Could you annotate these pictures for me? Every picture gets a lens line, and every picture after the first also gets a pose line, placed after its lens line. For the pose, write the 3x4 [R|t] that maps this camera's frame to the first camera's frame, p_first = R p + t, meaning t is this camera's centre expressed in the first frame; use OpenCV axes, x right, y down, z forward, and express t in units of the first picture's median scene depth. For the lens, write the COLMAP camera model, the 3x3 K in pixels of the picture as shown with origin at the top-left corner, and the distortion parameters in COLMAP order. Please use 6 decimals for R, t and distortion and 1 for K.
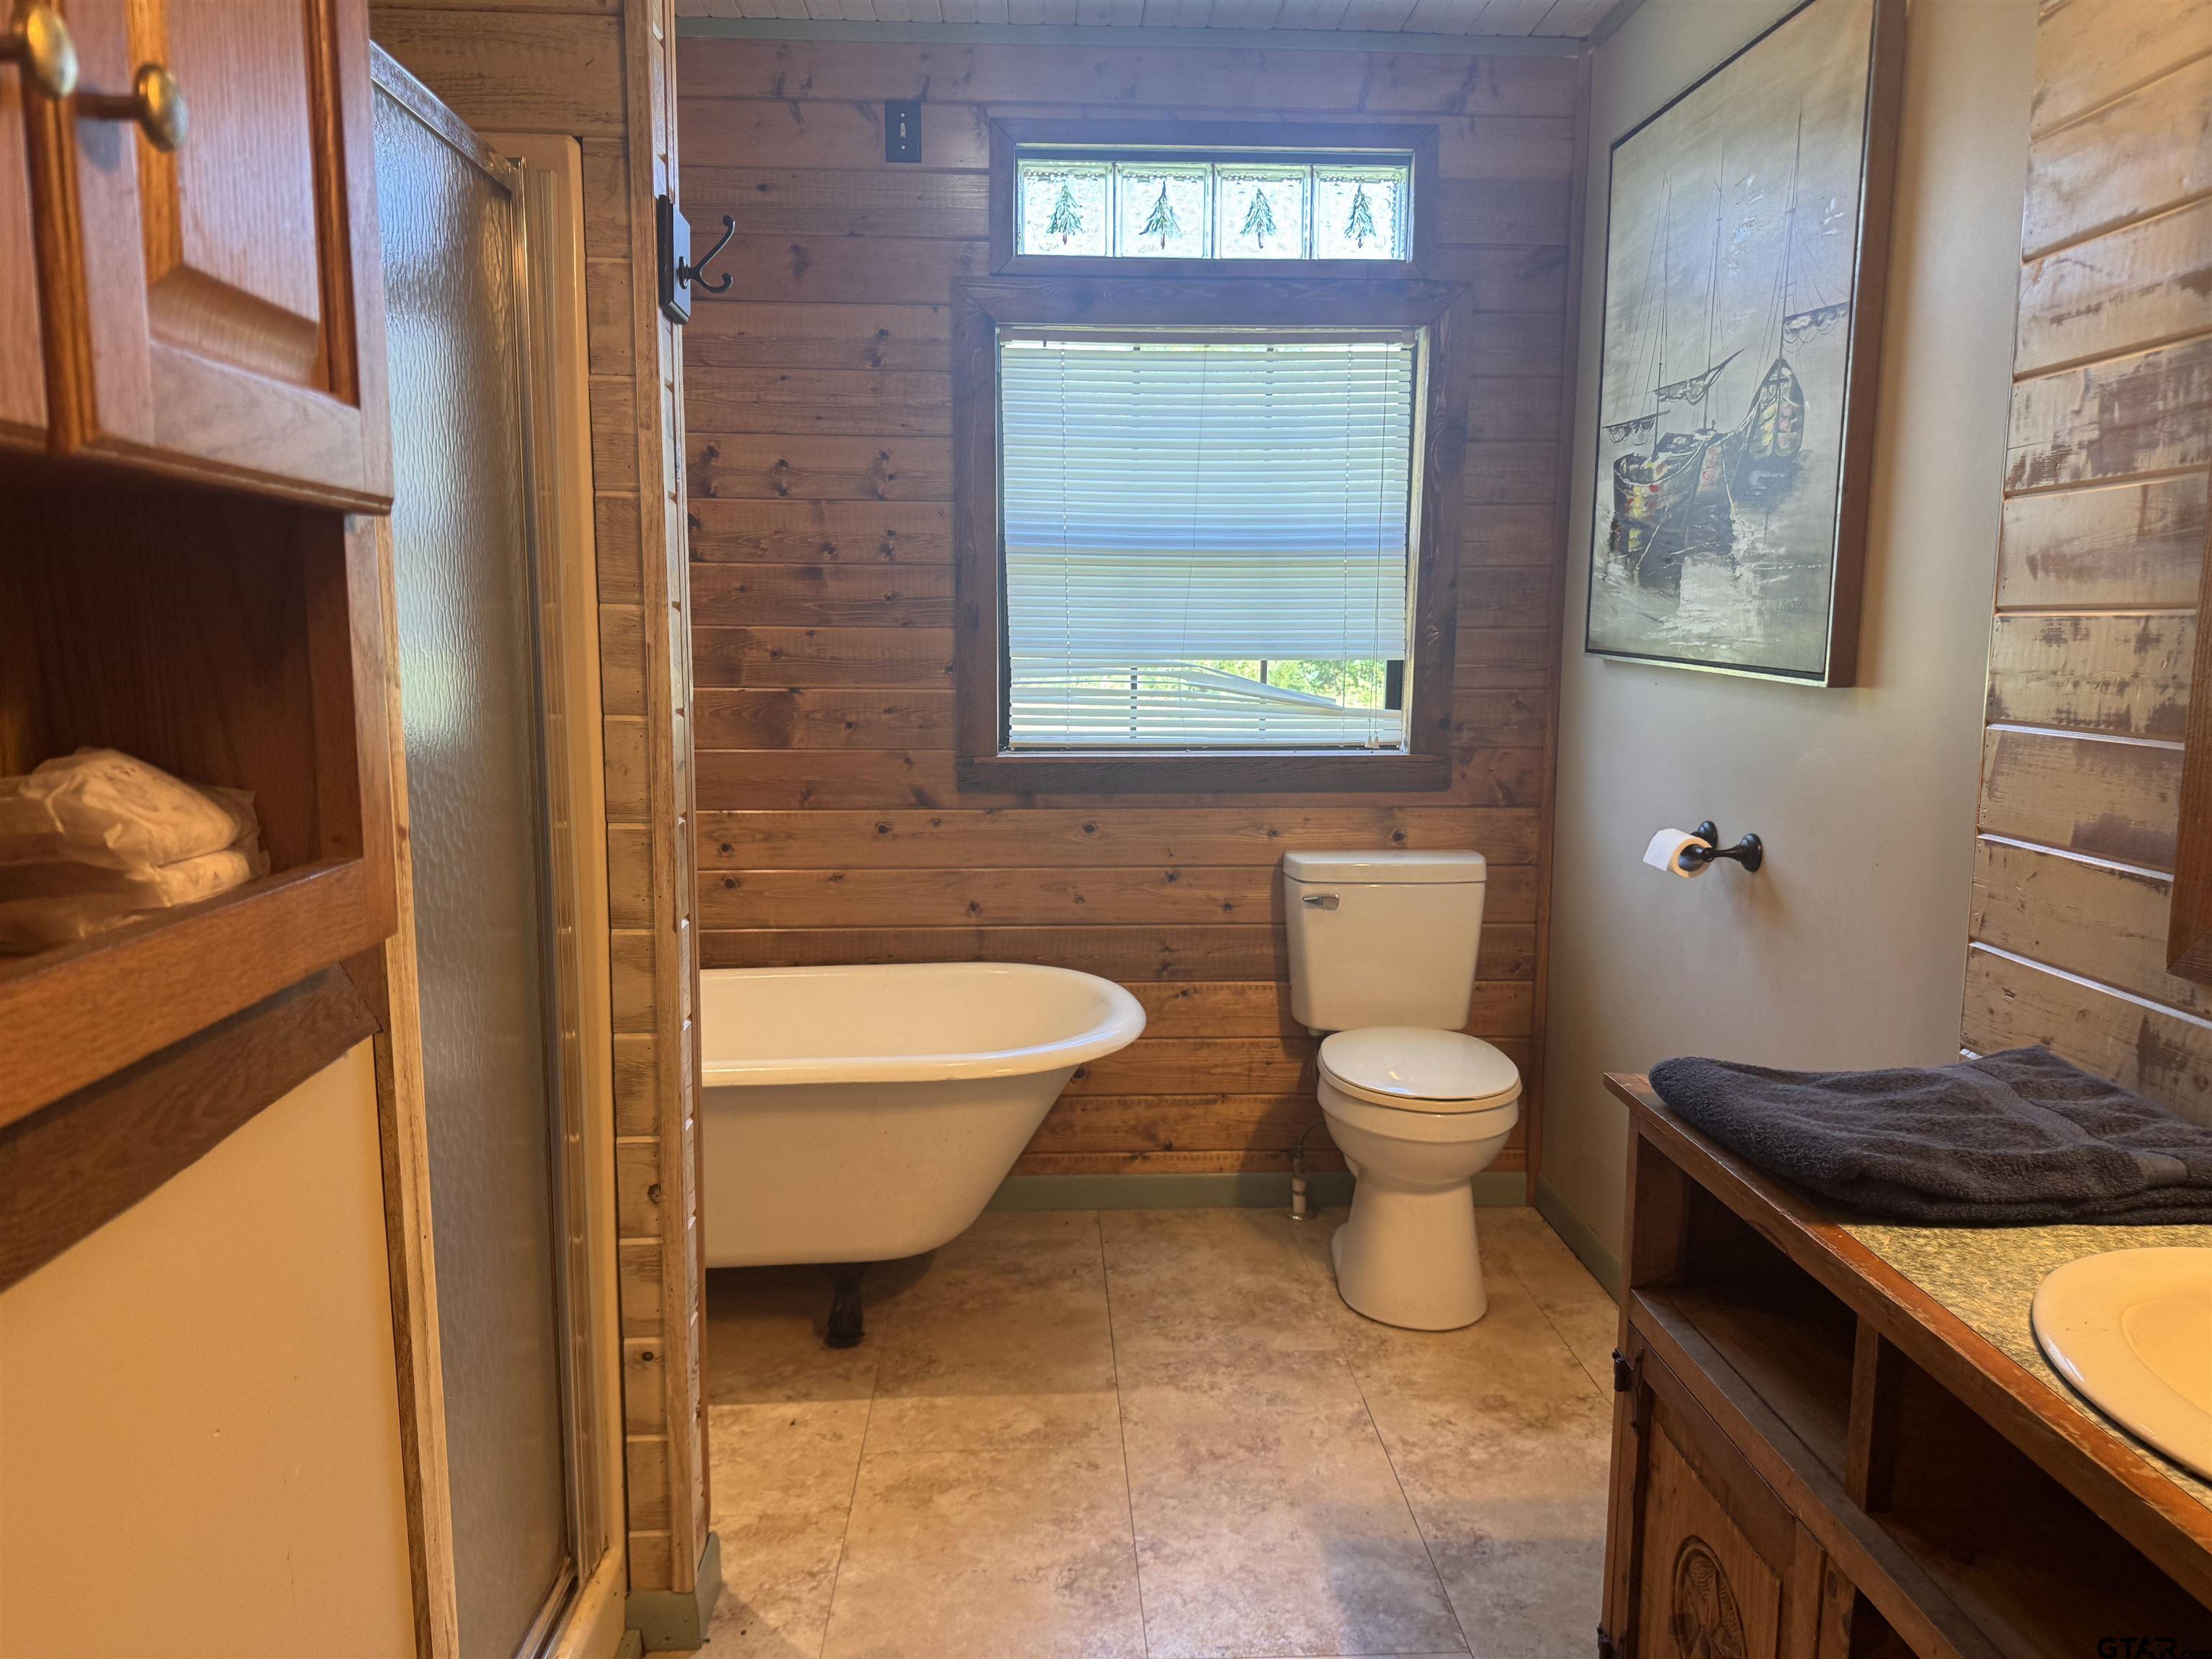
lens RADIAL K [[1541.0, 0, 1108.5], [0, 1541.0, 839.9], [0, 0, 1]] dist [0.199581, -0.435721]
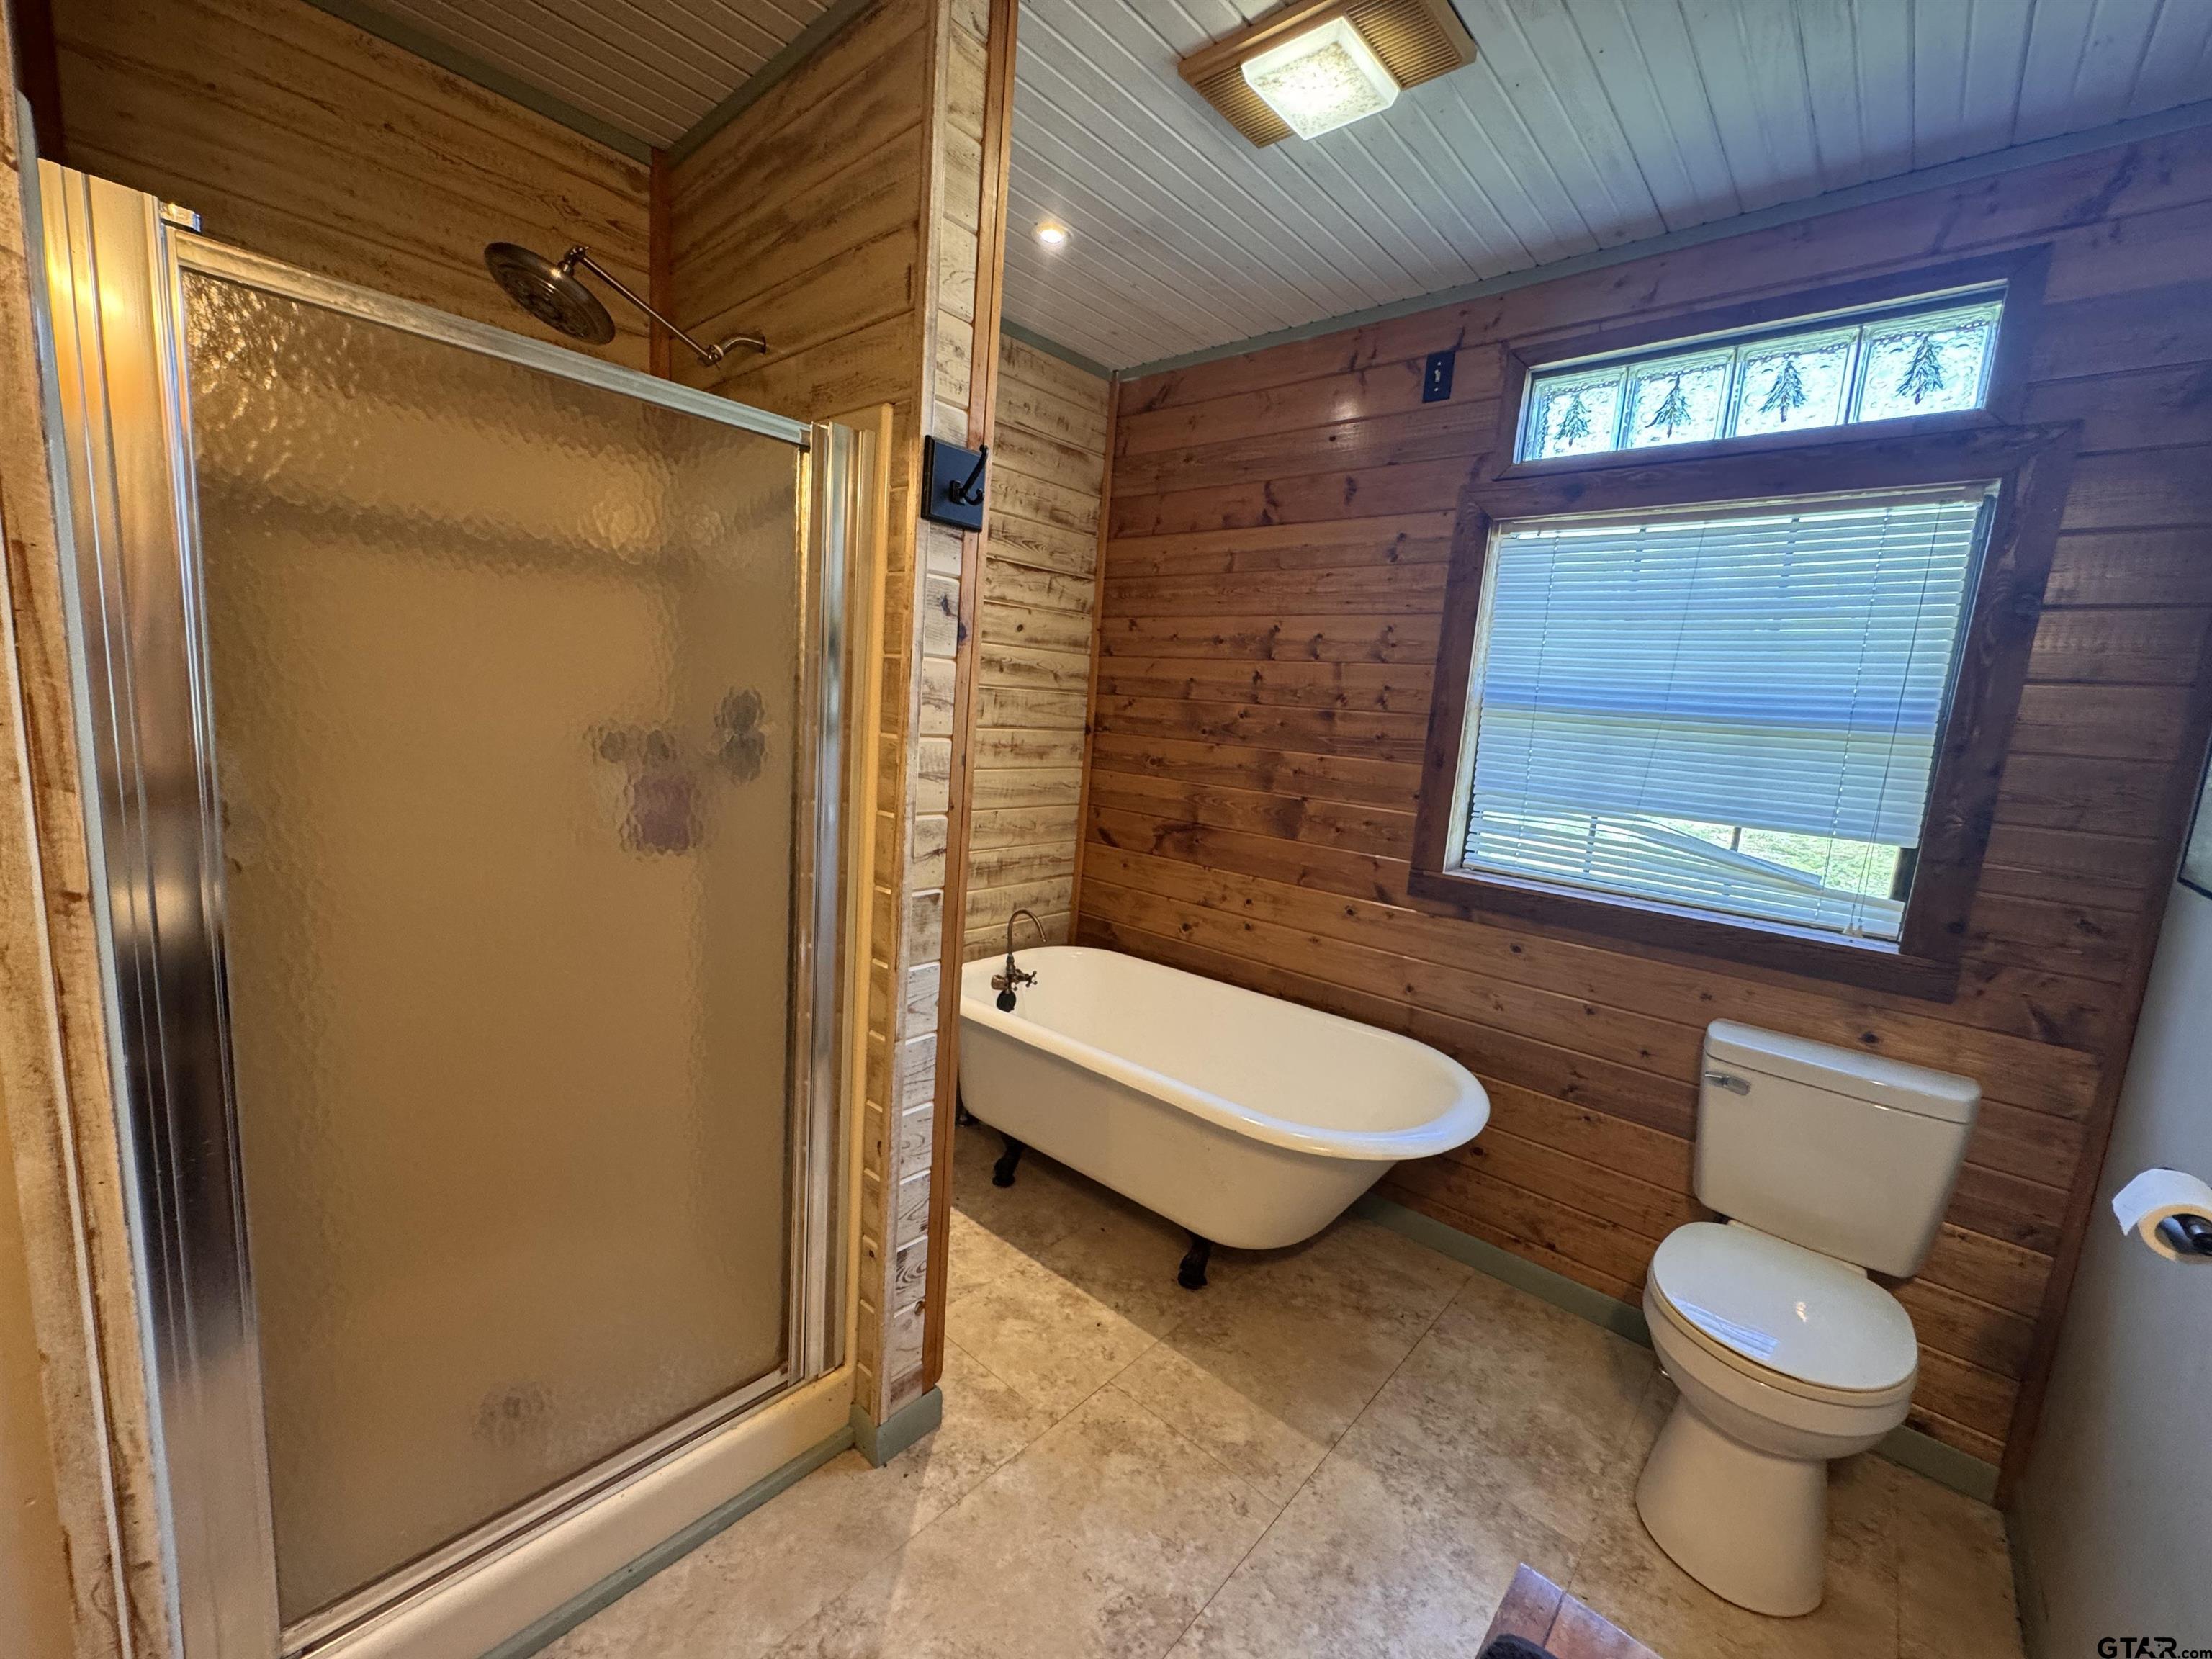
lens RADIAL K [[886.8, 0, 1101.6], [0, 886.8, 833.1], [0, 0, 1]] dist [-0.000977, -0.000377]
pose [[0.711113, 0.149182, -0.687068, 0.214901], [-0.164221, 0.985442, 0.043999, -0.072913], [0.683630, 0.081543, 0.725259, 0.318558]]
